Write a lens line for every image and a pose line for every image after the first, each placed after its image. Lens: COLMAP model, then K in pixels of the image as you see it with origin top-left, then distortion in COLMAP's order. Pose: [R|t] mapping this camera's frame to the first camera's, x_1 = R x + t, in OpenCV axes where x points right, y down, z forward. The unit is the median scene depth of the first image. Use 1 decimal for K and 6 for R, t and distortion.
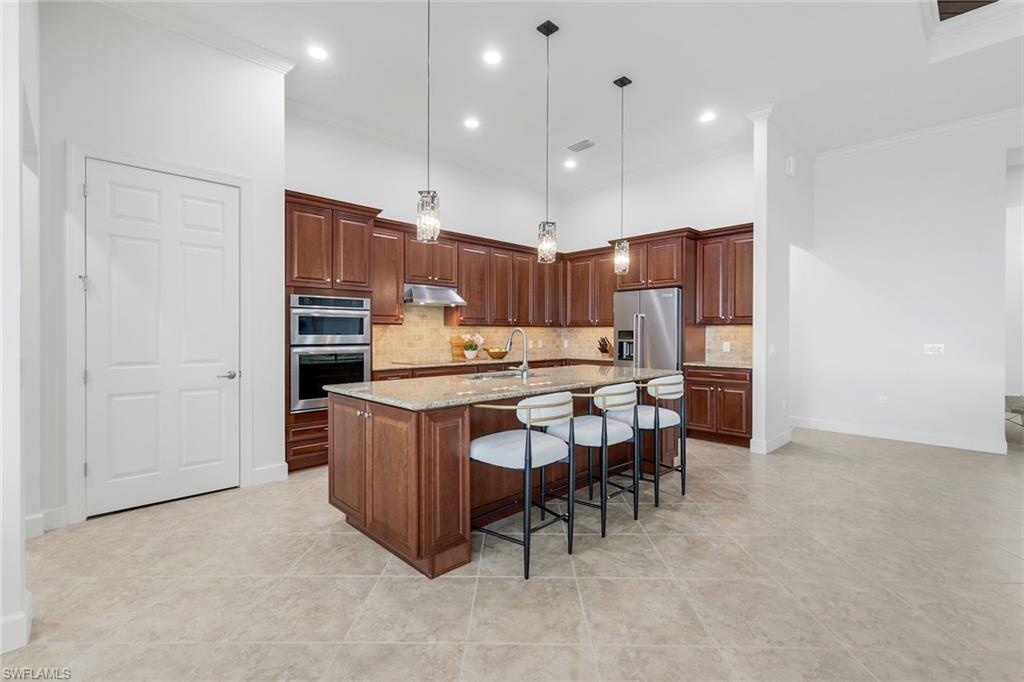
lens RADIAL K [[449.3, 0, 512.7], [0, 449.3, 337.1], [0, 0, 1]] dist [0.004057, -0.000070]
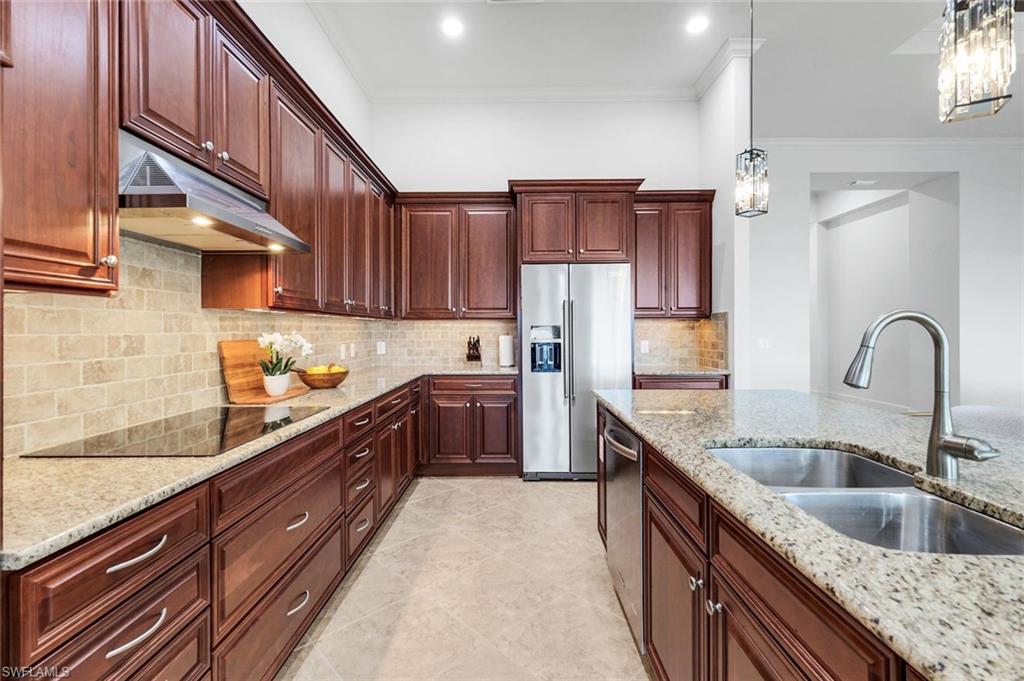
lens RADIAL K [[449.3, 0, 512.0], [0, 449.3, 332.3], [0, 0, 1]] dist [0.004057, -0.000070]
pose [[0.703677, -0.005945, 0.710495, -0.323924], [0.009798, 0.999951, -0.001336, -0.006170], [-0.710453, 0.007901, 0.703701, 0.820942]]
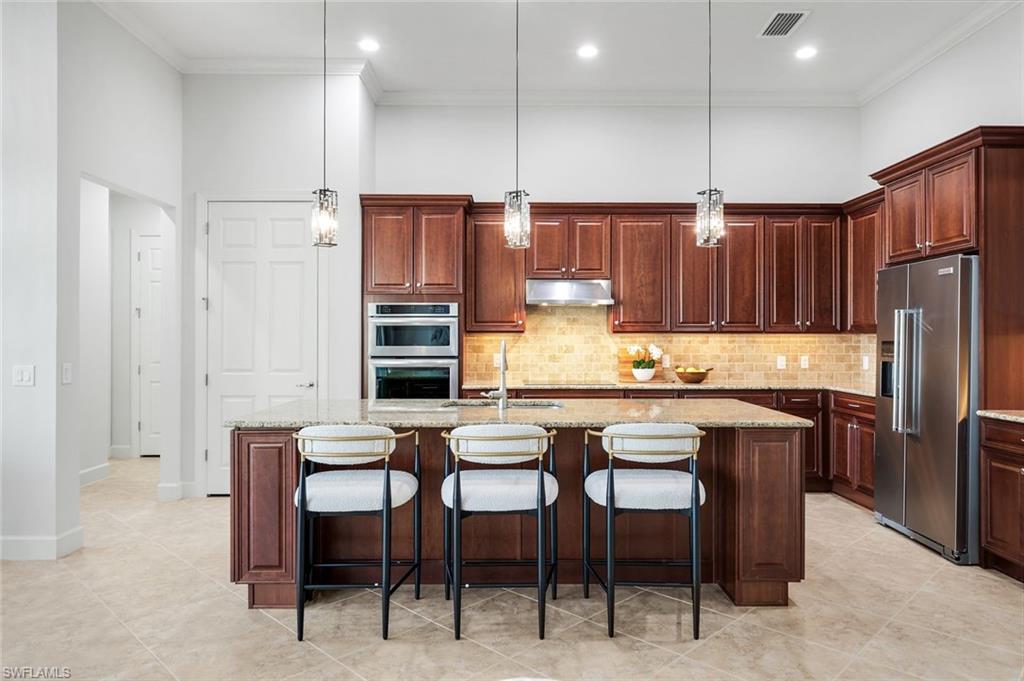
lens RADIAL K [[650.4, 0, 518.0], [0, 650.4, 334.3], [0, 0, 1]] dist [0.002897, 0.001565]
pose [[0.729113, -0.002488, -0.684389, 0.635724], [-0.005865, 0.999934, -0.009883, -0.016618], [0.684368, 0.011220, 0.729050, 0.205123]]
